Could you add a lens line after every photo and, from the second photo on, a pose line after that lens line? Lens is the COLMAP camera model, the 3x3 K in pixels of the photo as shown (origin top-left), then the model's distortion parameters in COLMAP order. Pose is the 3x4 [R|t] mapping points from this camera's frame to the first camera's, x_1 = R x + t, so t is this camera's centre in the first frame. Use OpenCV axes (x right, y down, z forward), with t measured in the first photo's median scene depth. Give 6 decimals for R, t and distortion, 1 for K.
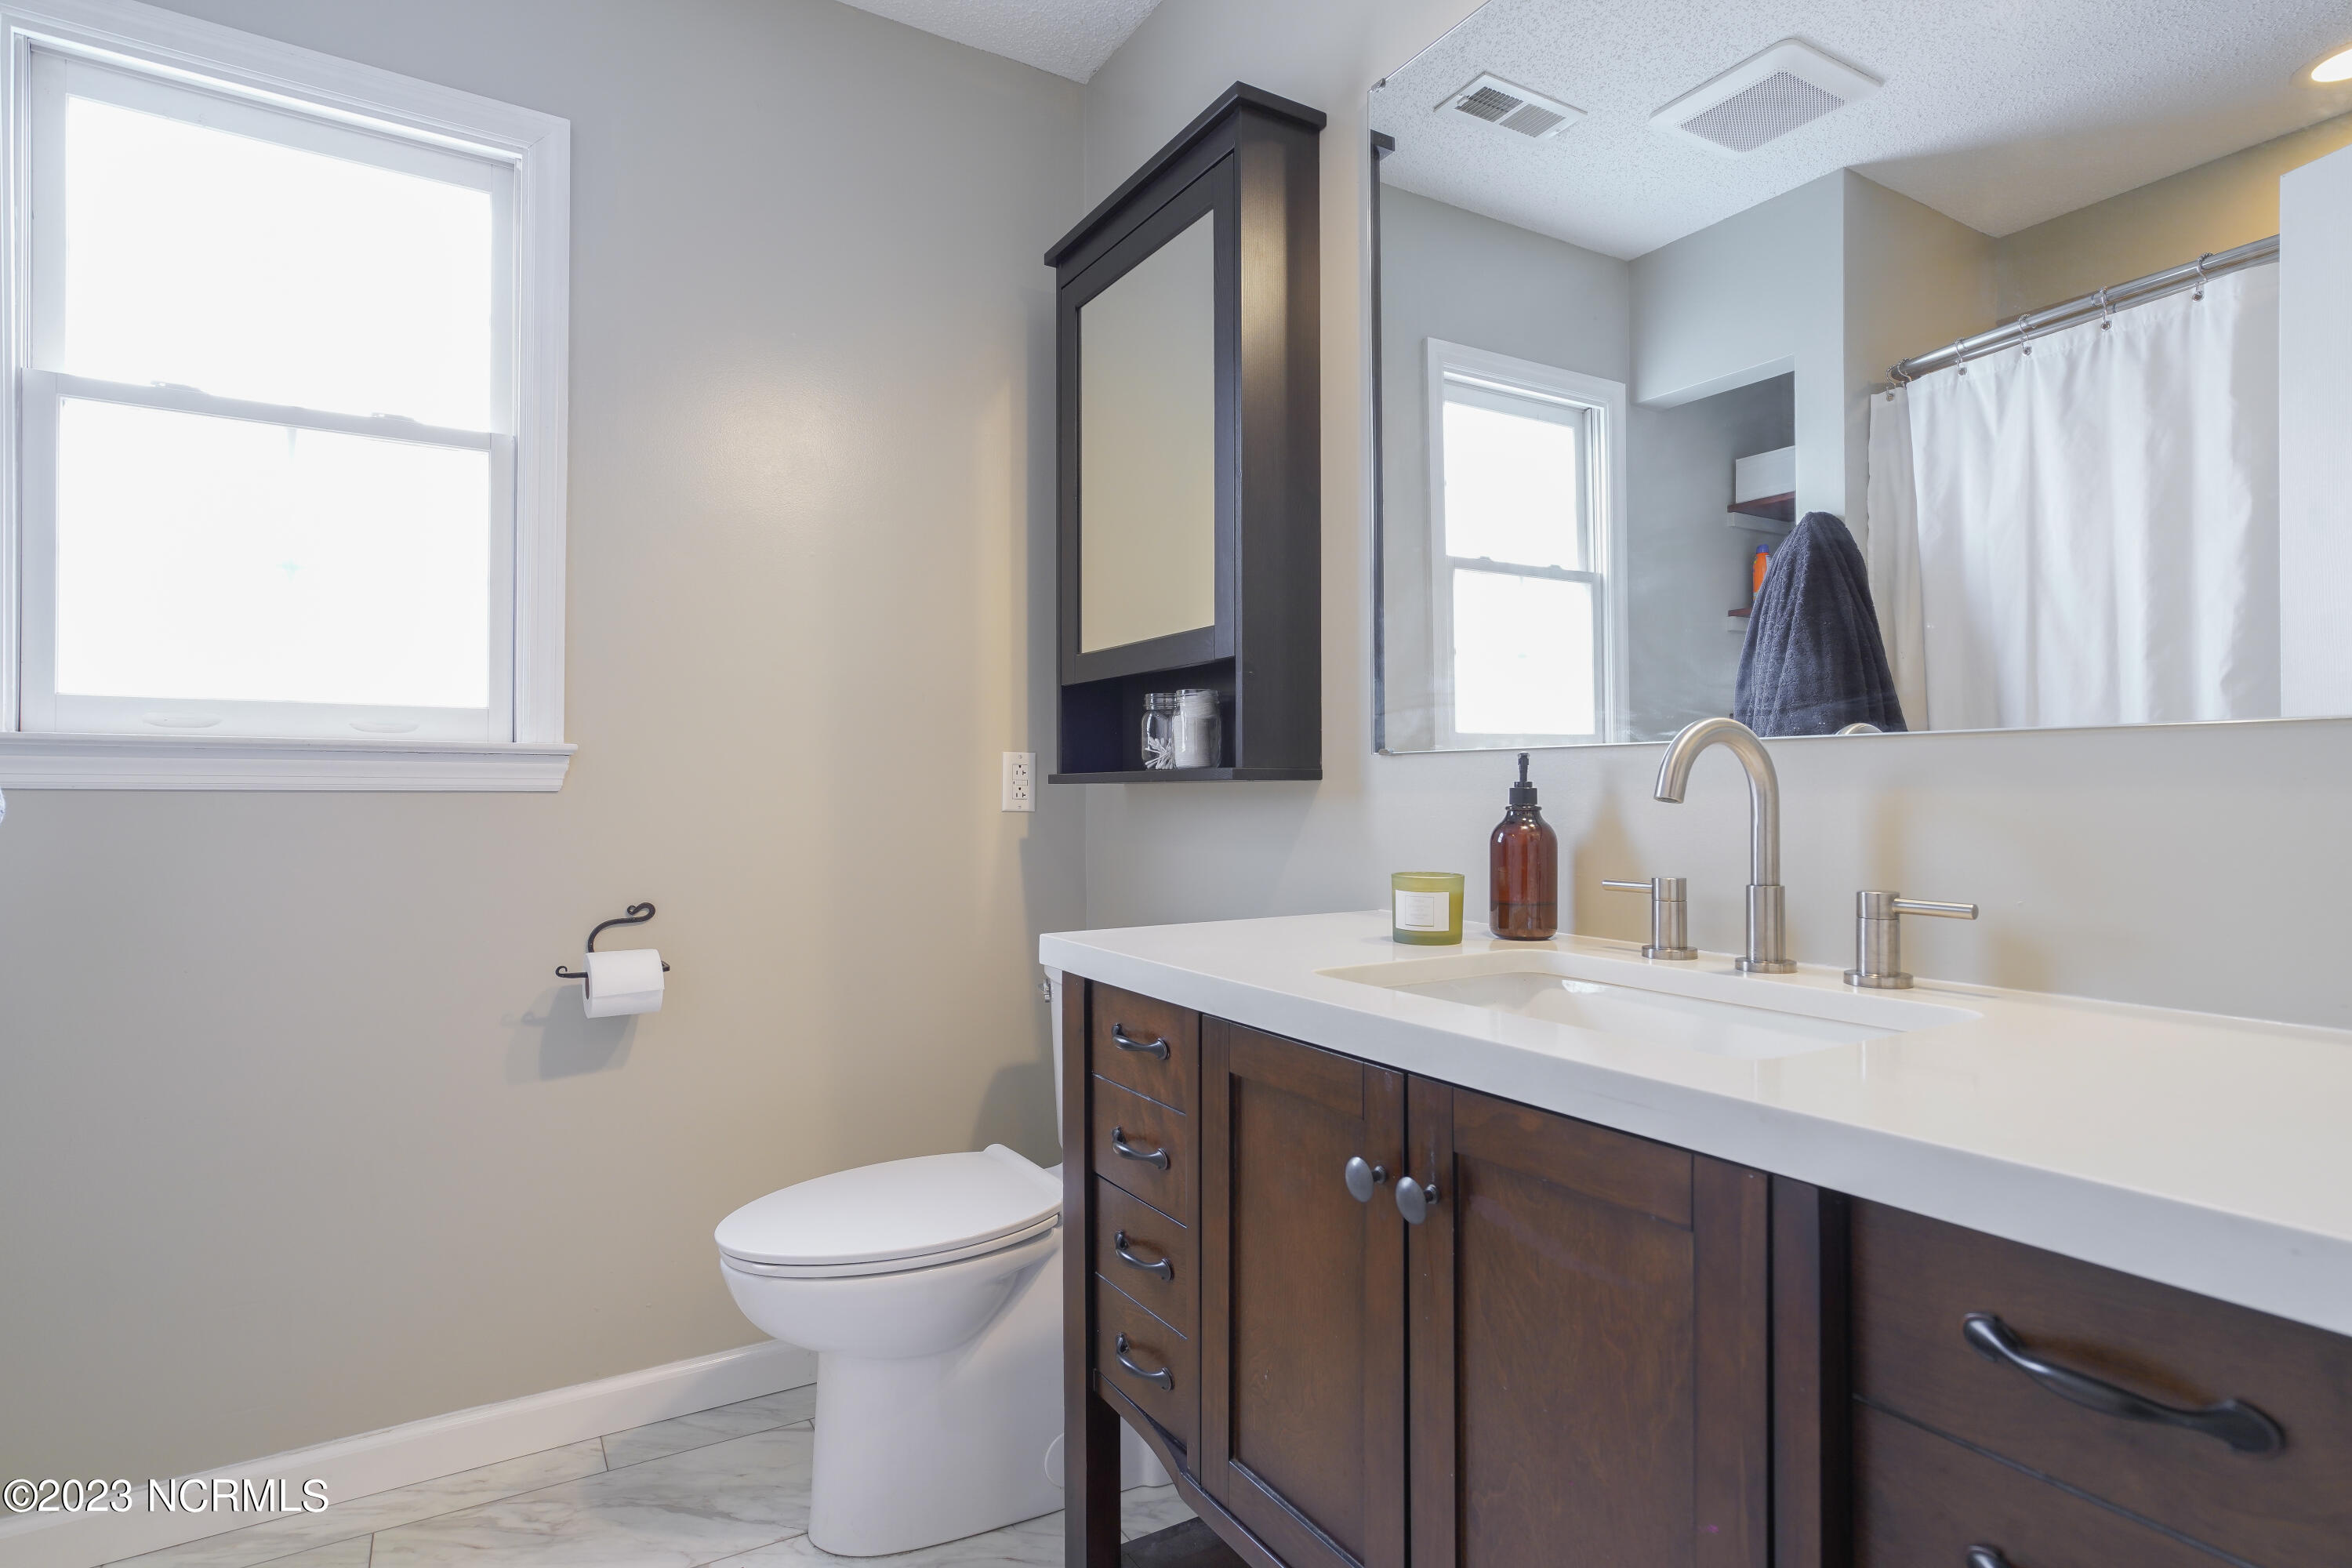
lens RADIAL K [[1200.7, 0, 1185.2], [0, 1200.7, 782.4], [0, 0, 1]] dist [-0.015887, 0.000581]
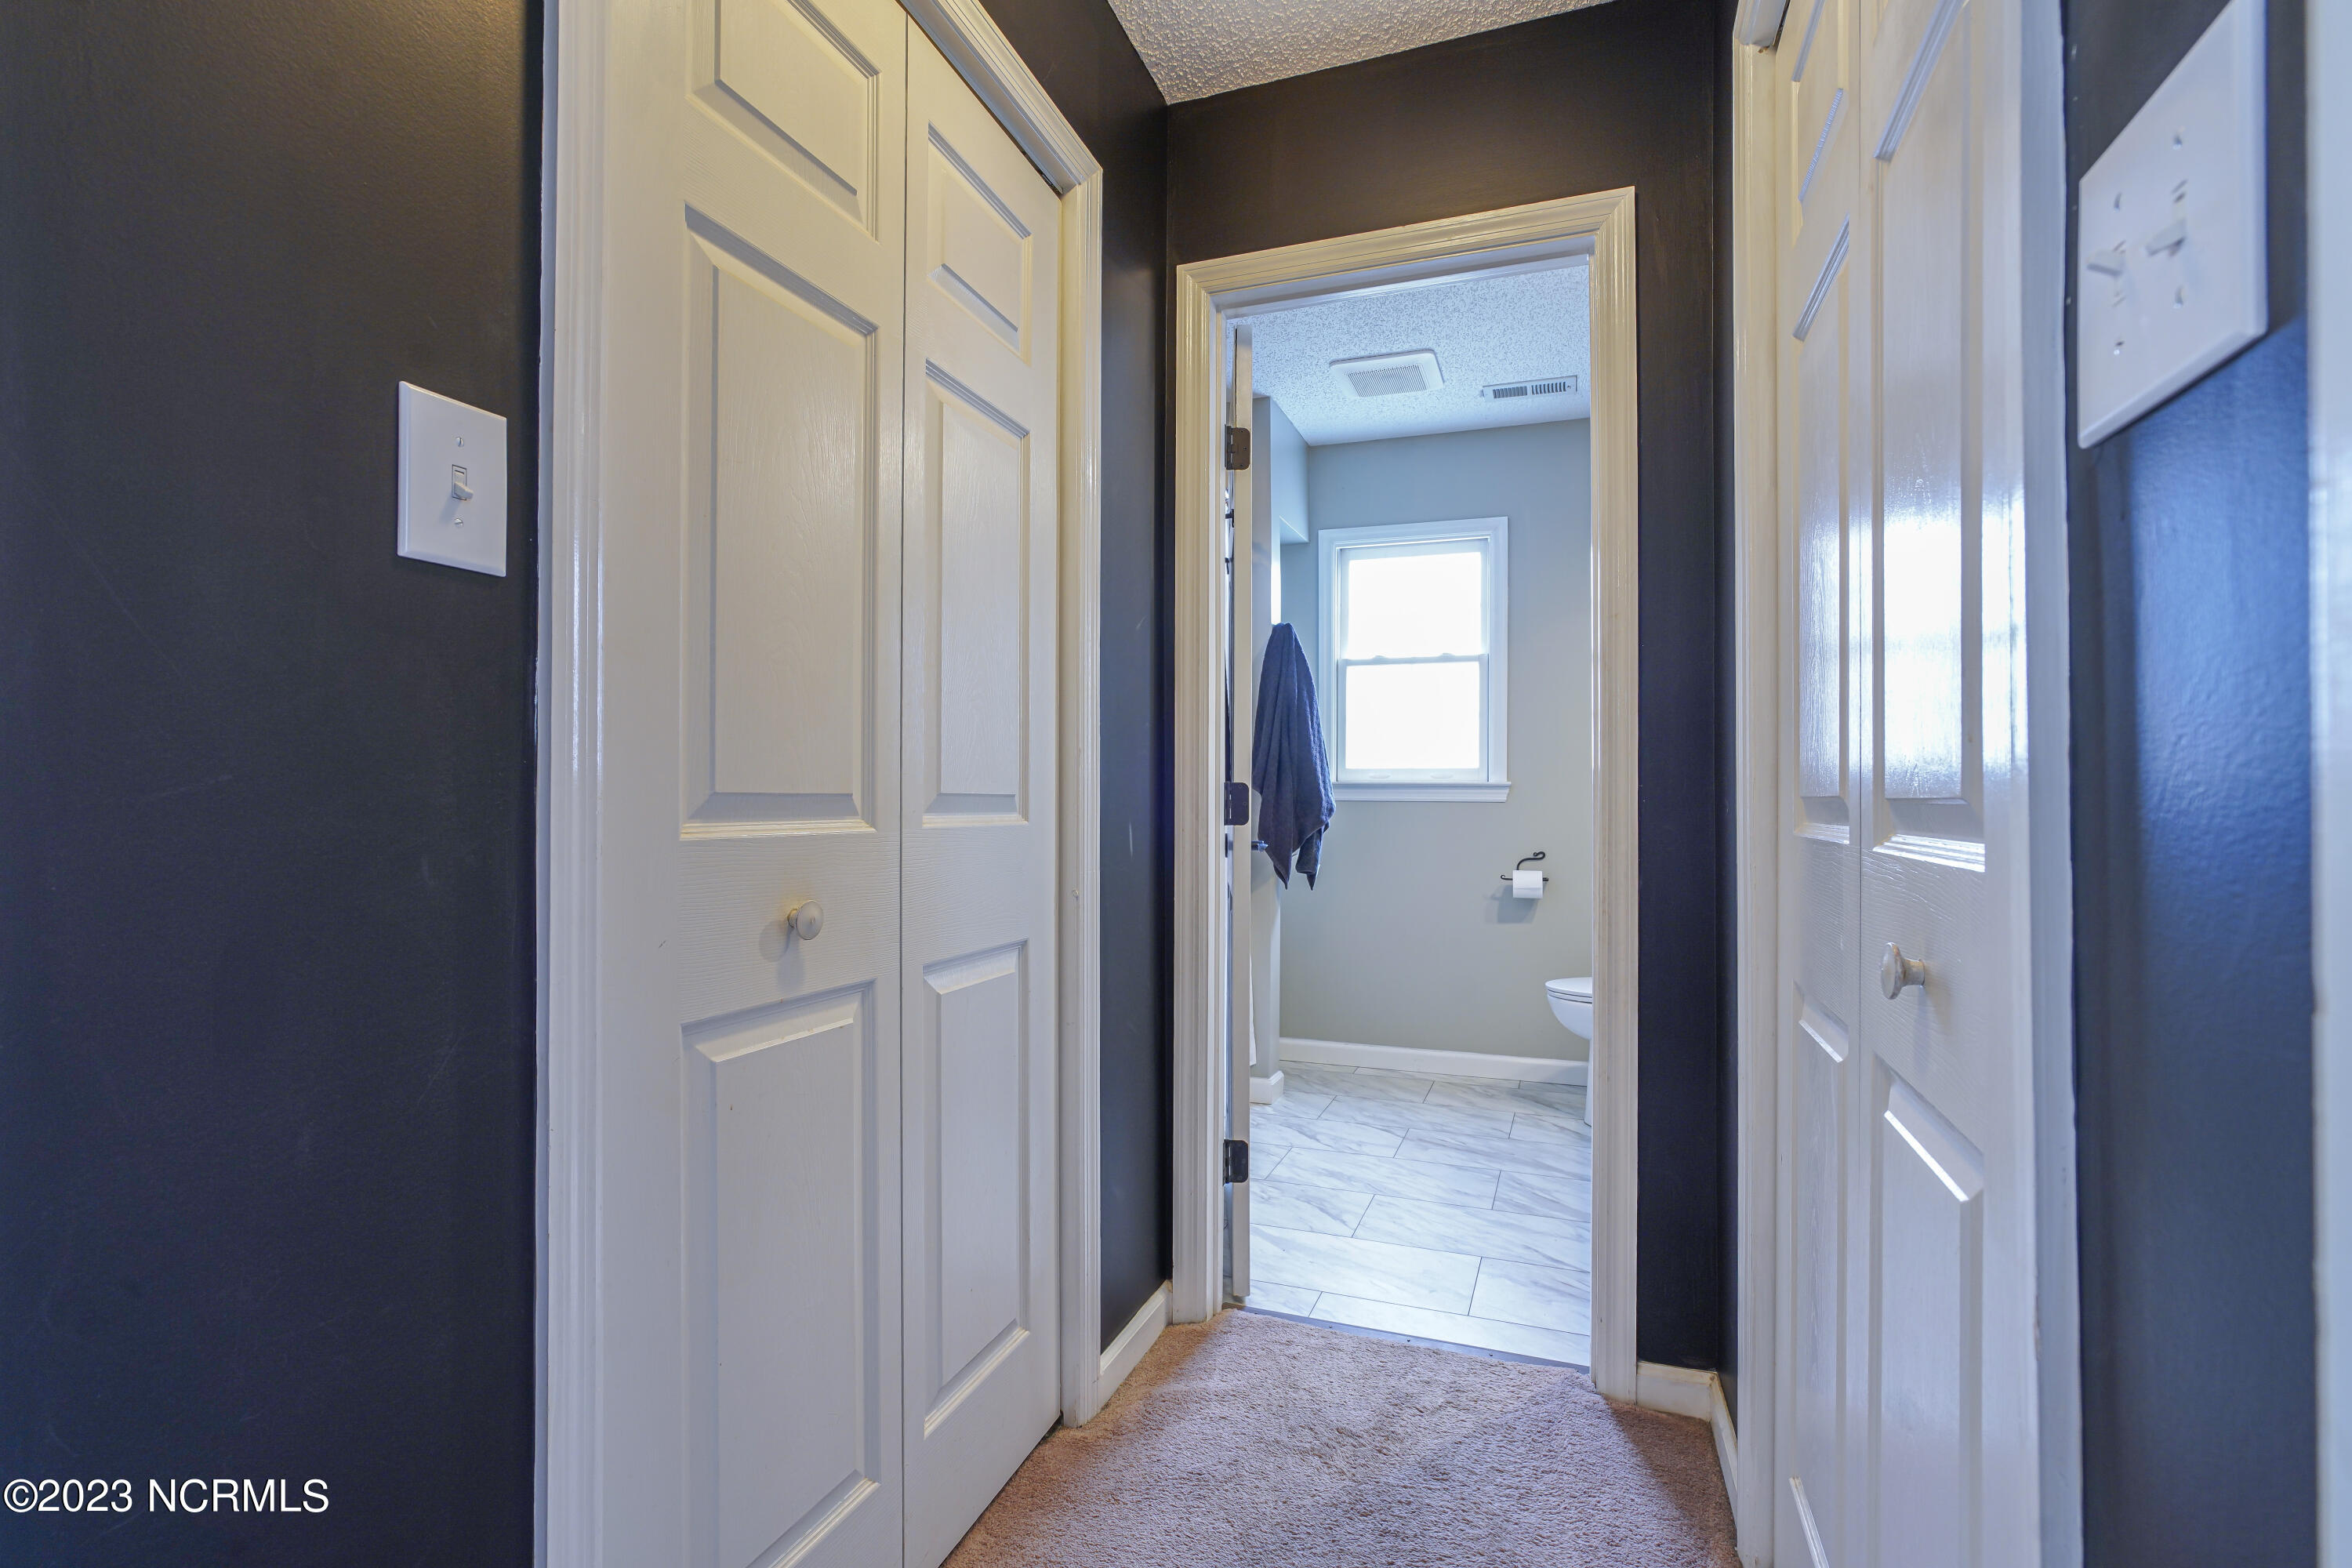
lens RADIAL K [[1090.4, 0, 1181.8], [0, 1090.4, 792.7], [0, 0, 1]] dist [-0.000765, 0.002052]
pose [[0.613616, -0.004229, -0.789594, 0.800380], [0.001043, 0.999989, -0.004546, -0.002413], [0.789604, 0.001965, 0.613613, -0.842939]]
